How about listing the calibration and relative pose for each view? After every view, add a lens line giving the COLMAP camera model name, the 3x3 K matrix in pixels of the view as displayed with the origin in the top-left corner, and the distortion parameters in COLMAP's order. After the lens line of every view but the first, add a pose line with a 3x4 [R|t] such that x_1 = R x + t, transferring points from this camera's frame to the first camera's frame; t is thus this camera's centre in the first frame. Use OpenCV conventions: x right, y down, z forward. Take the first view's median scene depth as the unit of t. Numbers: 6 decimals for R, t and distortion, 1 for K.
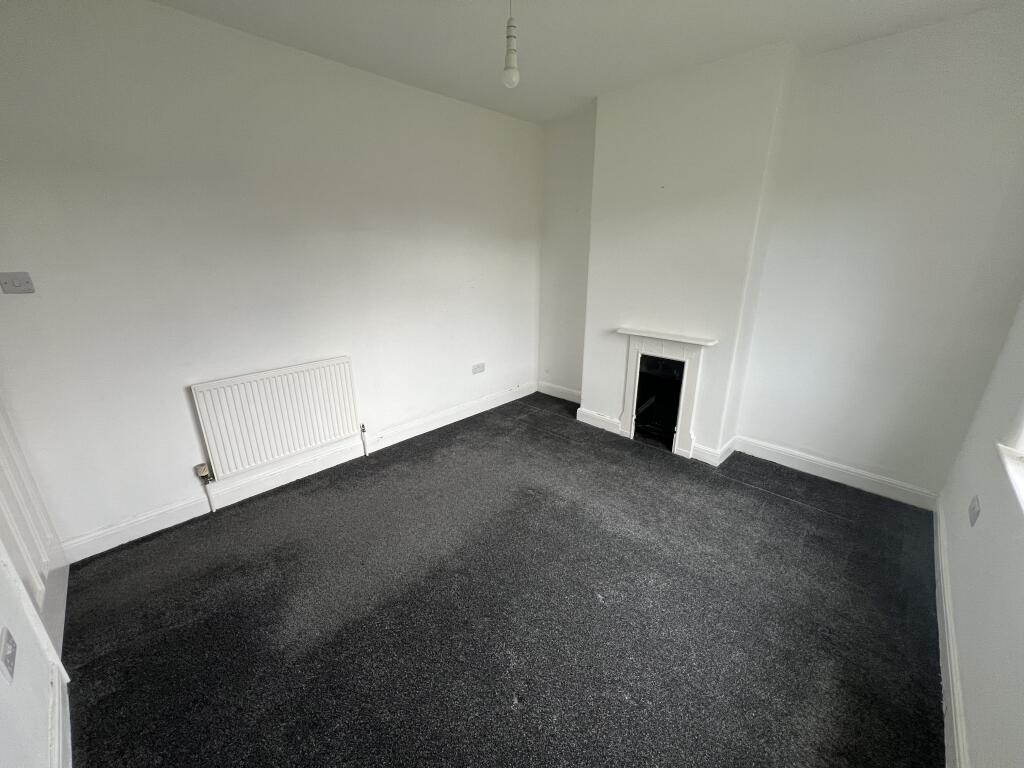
lens RADIAL K [[407.5, 0, 506.5], [0, 407.5, 384.1], [0, 0, 1]] dist [-0.001904, 0.000037]
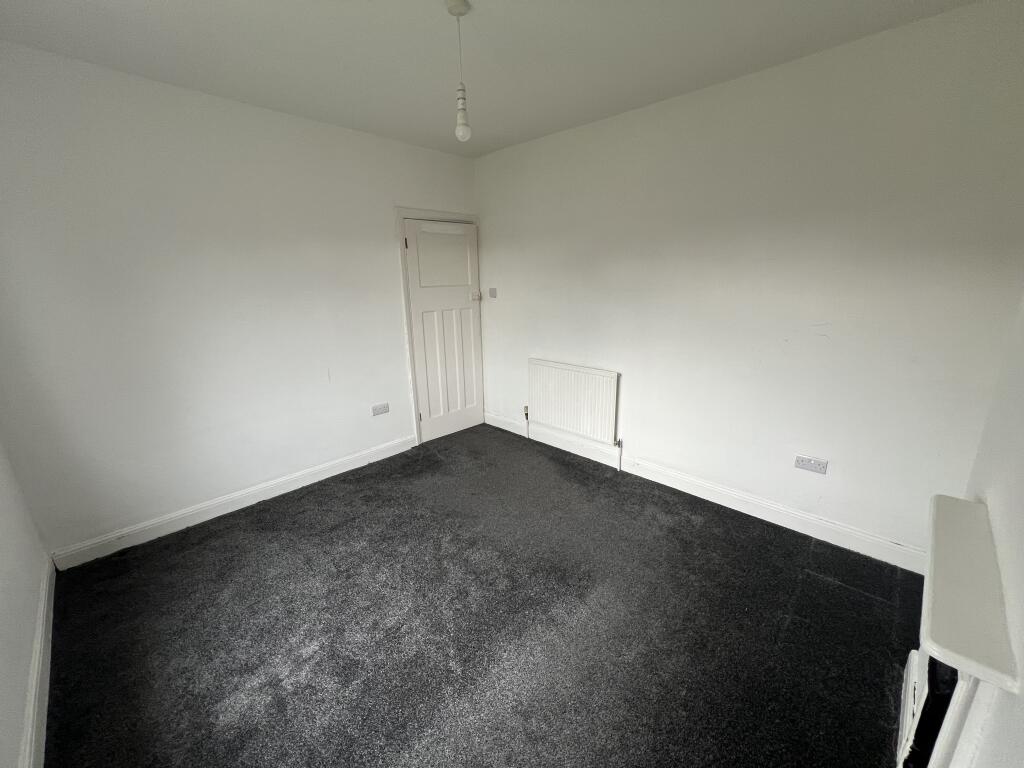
lens RADIAL K [[407.5, 0, 510.1], [0, 407.5, 385.4], [0, 0, 1]] dist [-0.001904, 0.000037]
pose [[-0.006313, 0.259766, -0.965651, 0.606349], [-0.302655, 0.919882, 0.249432, -0.199965], [0.953079, 0.293834, 0.072813, 0.594493]]
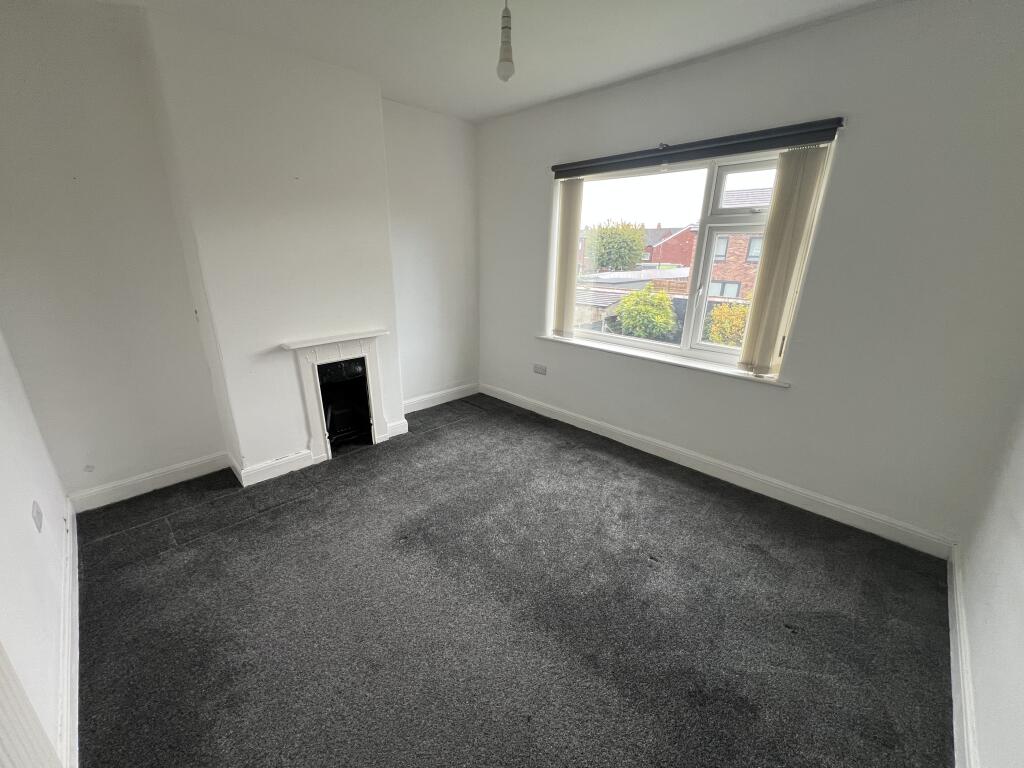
lens RADIAL K [[407.5, 0, 510.7], [0, 407.5, 382.8], [0, 0, 1]] dist [-0.001904, 0.000037]
pose [[0.012665, -0.310392, 0.950524, -0.535063], [0.308396, 0.905471, 0.291571, -0.171517], [-0.951174, 0.289446, 0.107191, 0.520998]]
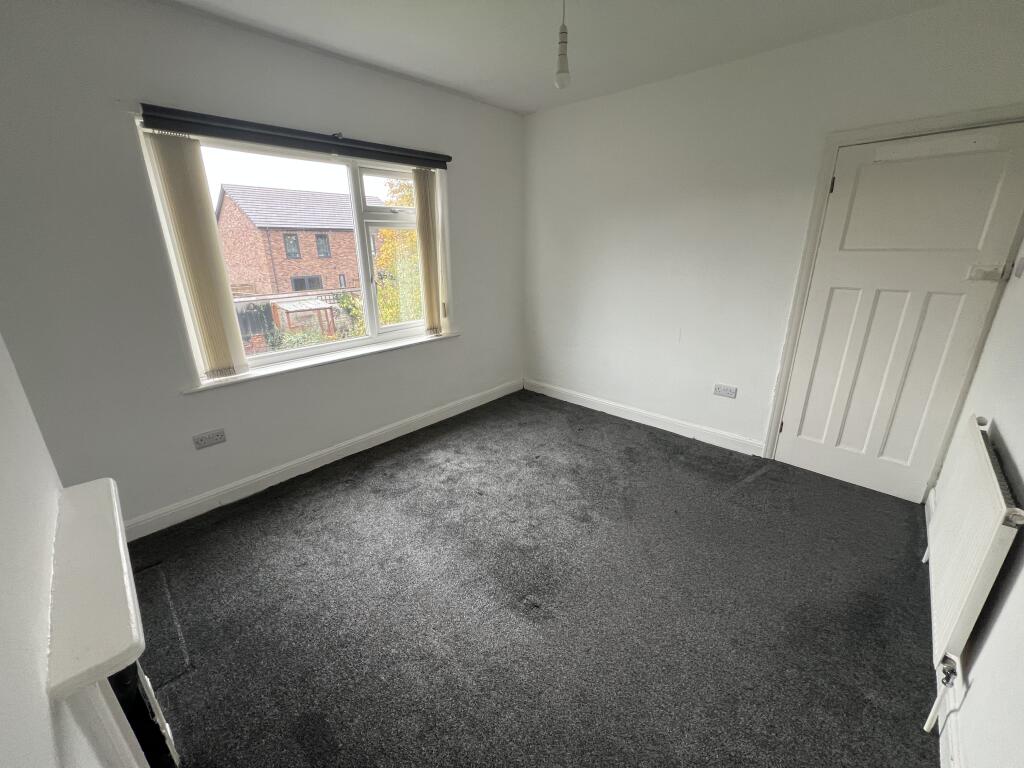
lens RADIAL K [[407.5, 0, 505.5], [0, 407.5, 383.0], [0, 0, 1]] dist [-0.001904, 0.000037]
pose [[-0.999862, 0.016401, -0.002826, 0.084111], [0.011322, 0.794791, 0.606777, -0.364075], [0.012198, 0.606661, -0.794867, 1.105550]]
